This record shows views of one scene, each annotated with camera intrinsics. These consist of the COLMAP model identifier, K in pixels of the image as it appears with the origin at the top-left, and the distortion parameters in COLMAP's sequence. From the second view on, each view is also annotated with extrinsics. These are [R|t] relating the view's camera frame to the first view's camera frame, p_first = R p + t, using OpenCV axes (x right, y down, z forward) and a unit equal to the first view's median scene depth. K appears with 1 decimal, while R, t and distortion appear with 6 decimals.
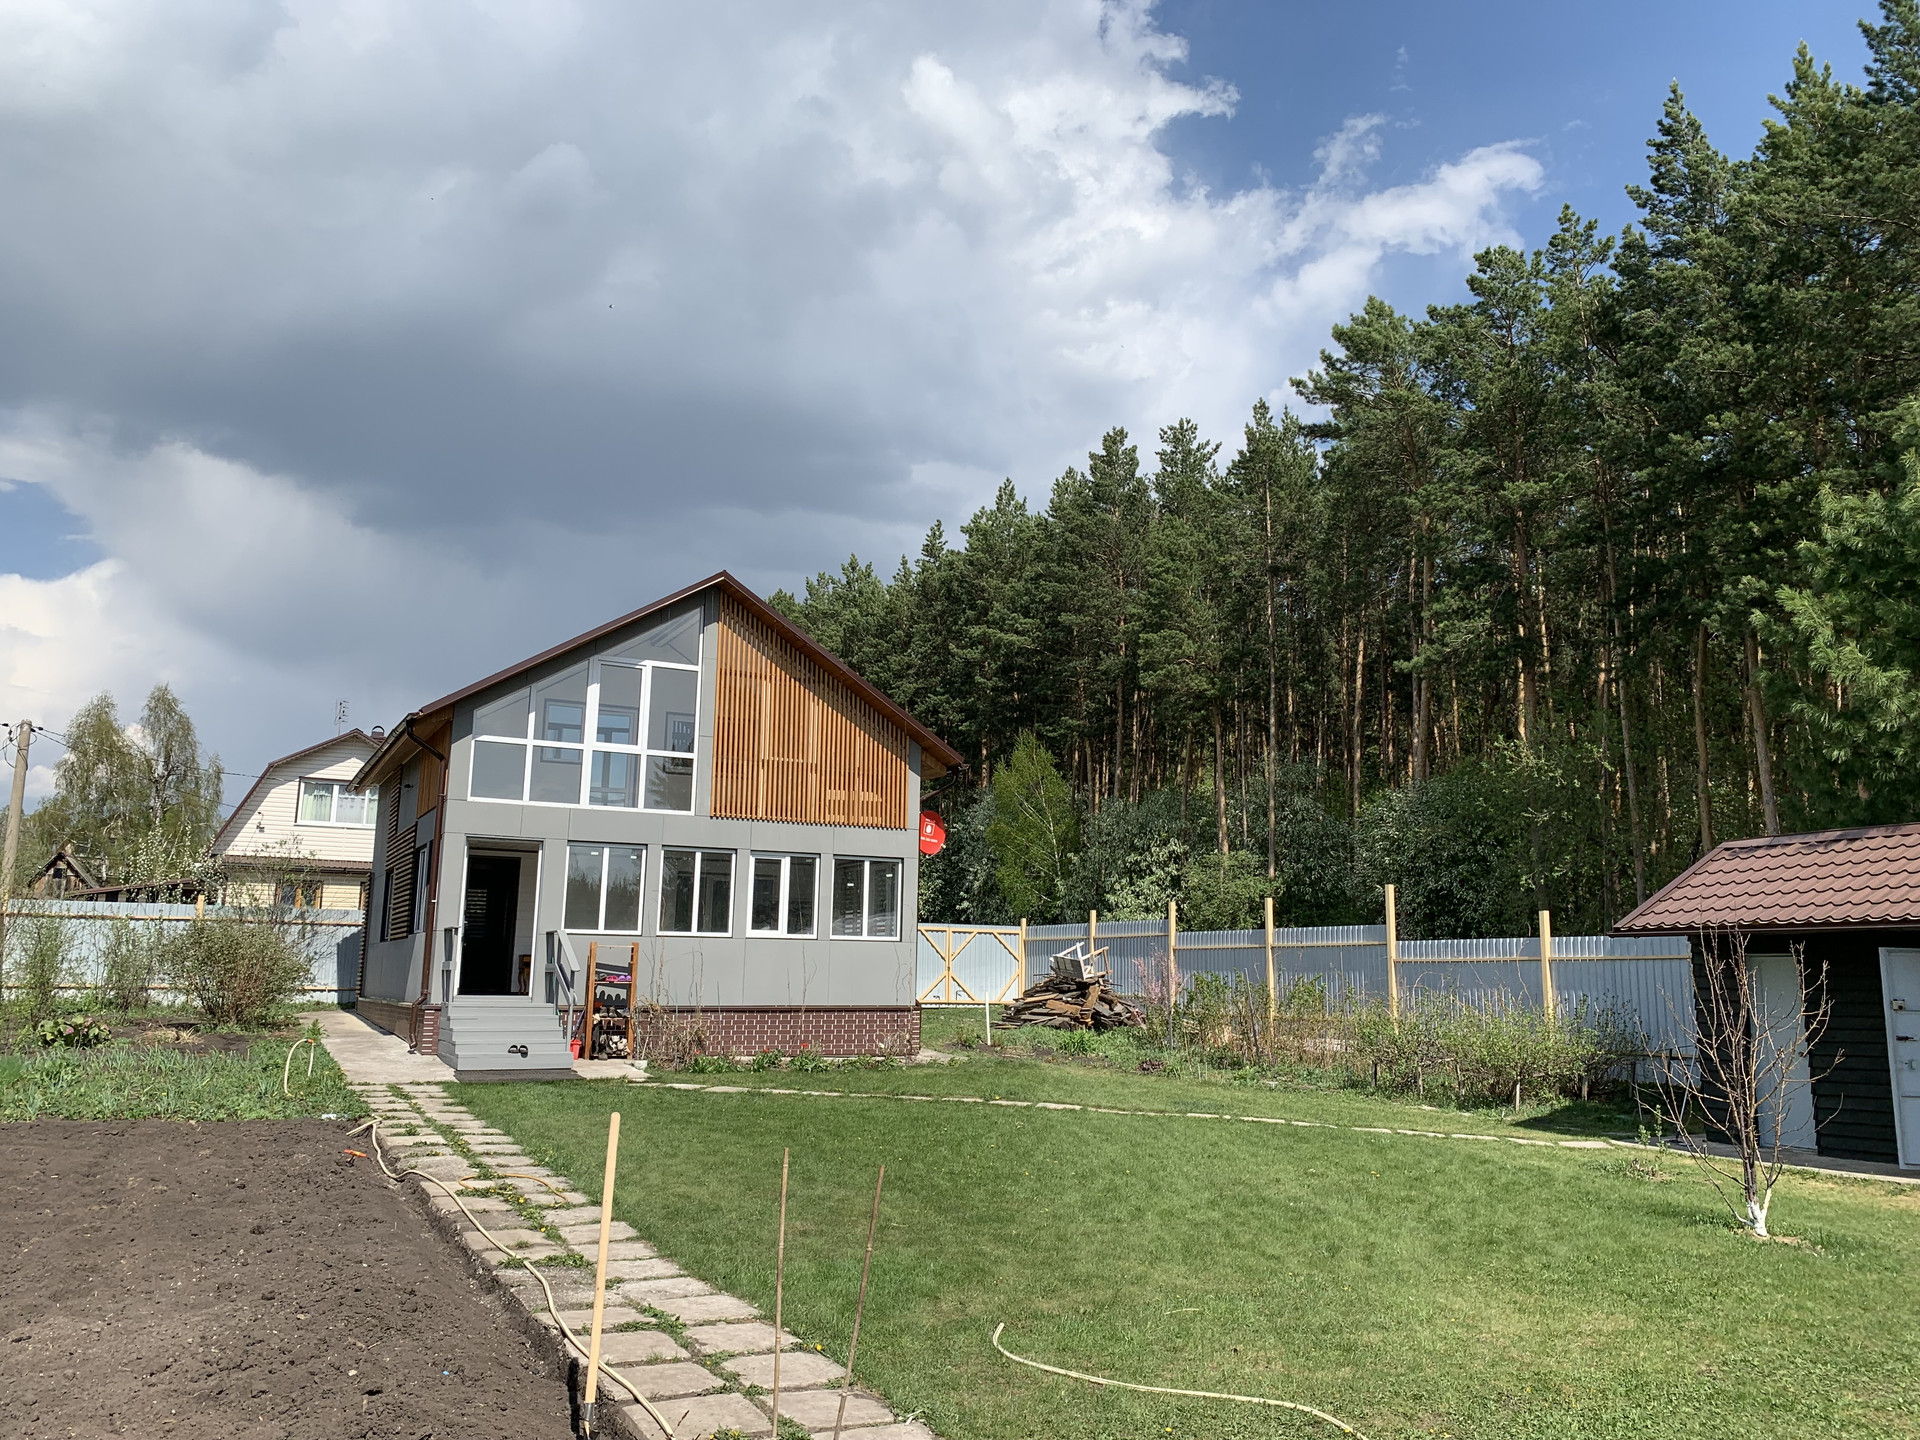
lens RADIAL K [[1442.7, 0, 988.1], [0, 1442.7, 716.6], [0, 0, 1]] dist [0.040321, -0.060806]
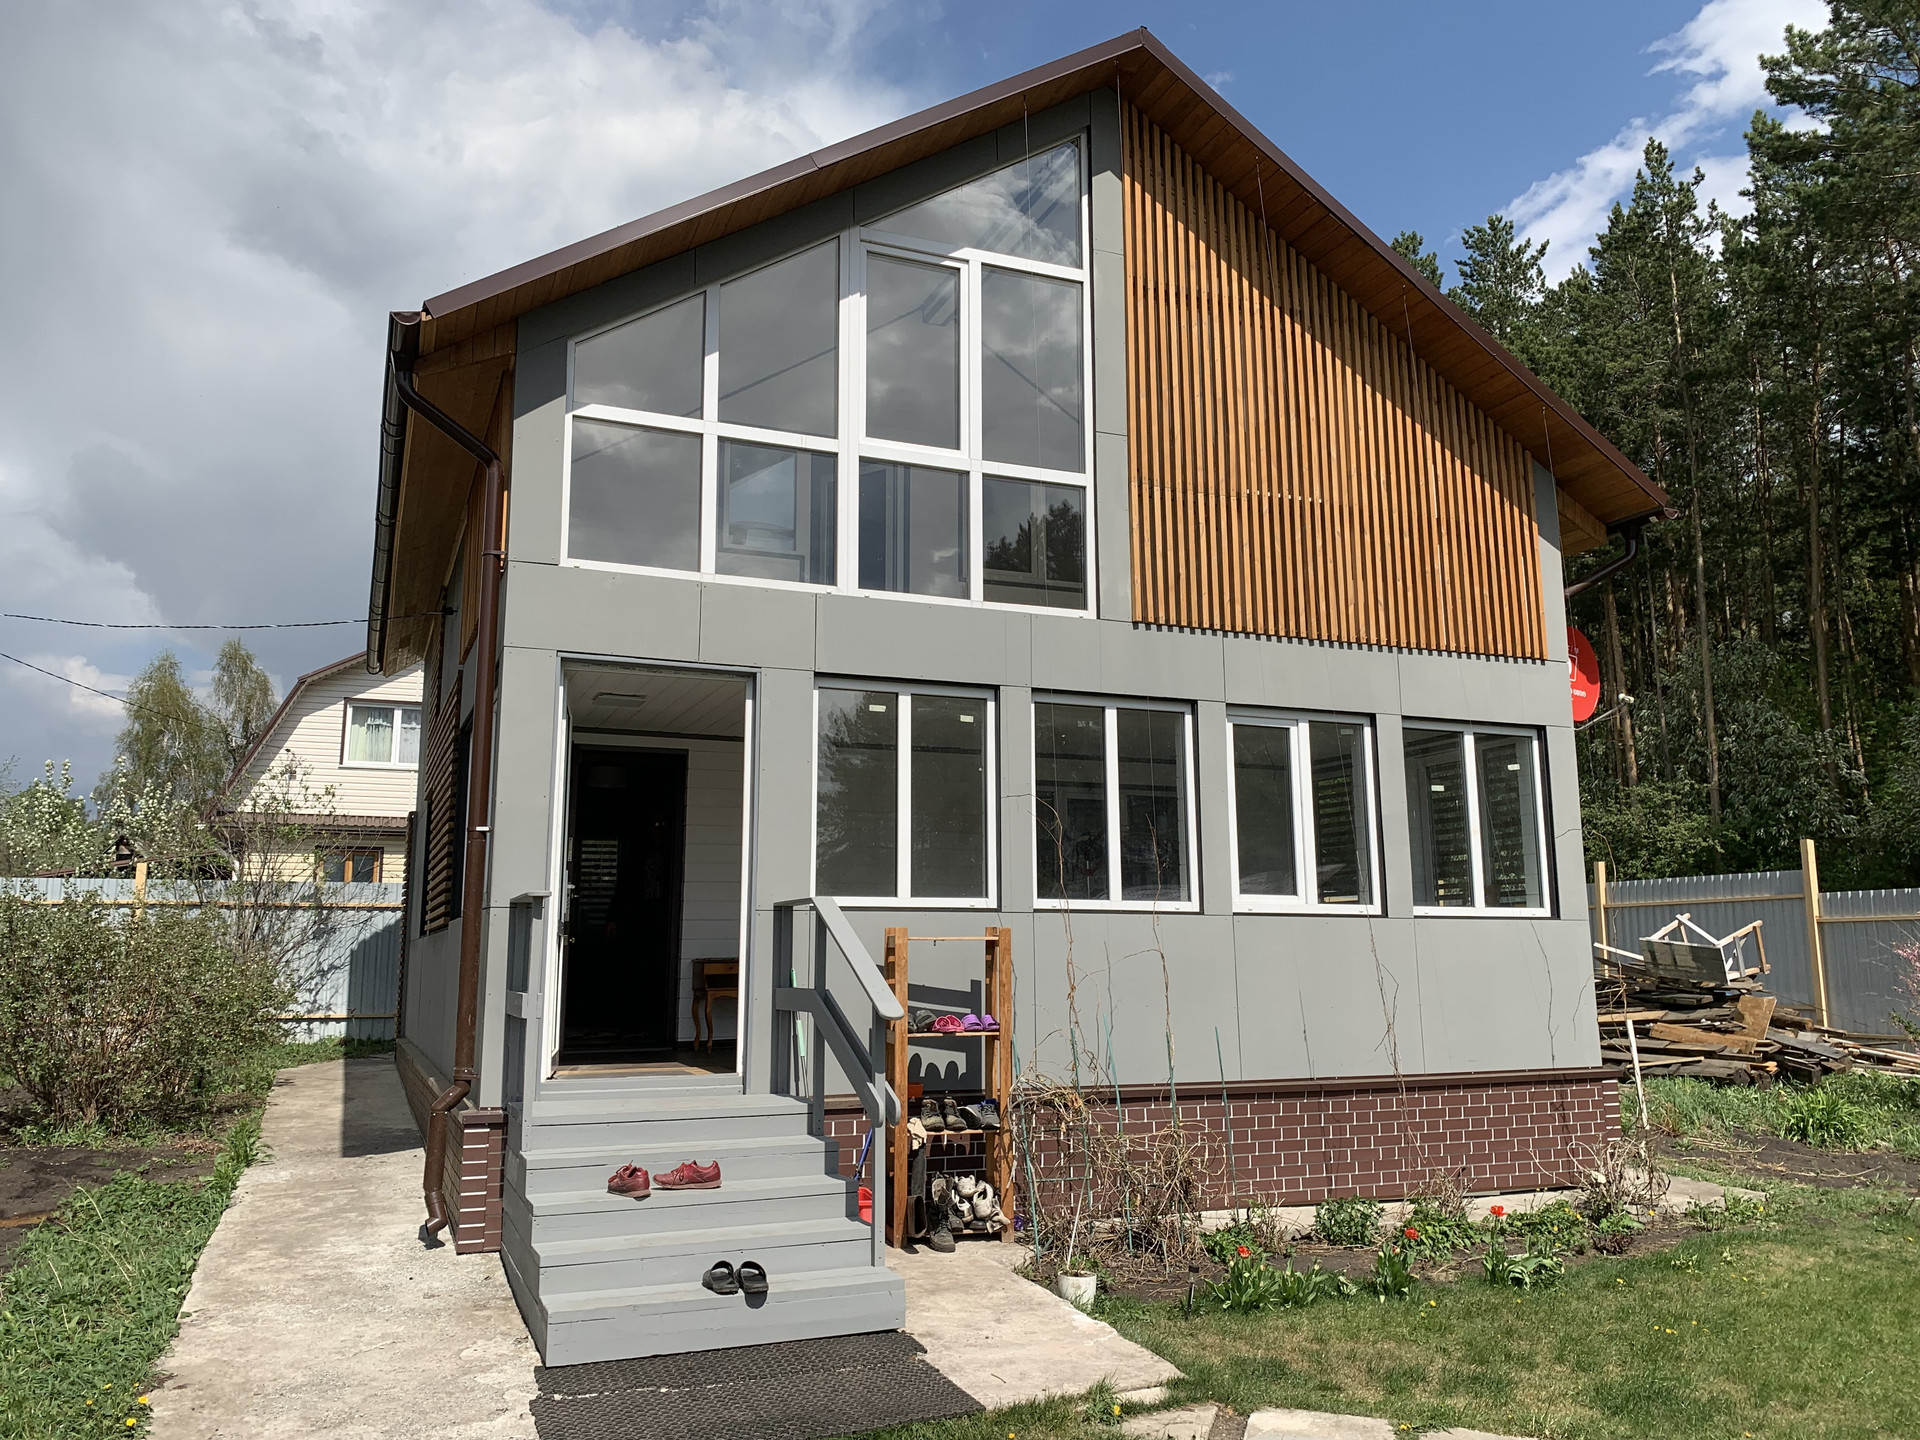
lens RADIAL K [[1453.5, 0, 960.0], [0, 1453.5, 720.0], [0, 0, 1]] dist [0.053340, -0.064210]
pose [[0.994890, -0.033611, -0.095201, -0.204104], [0.035272, 0.999253, 0.015818, 0.089138], [0.094598, -0.019095, 0.995332, 0.582604]]
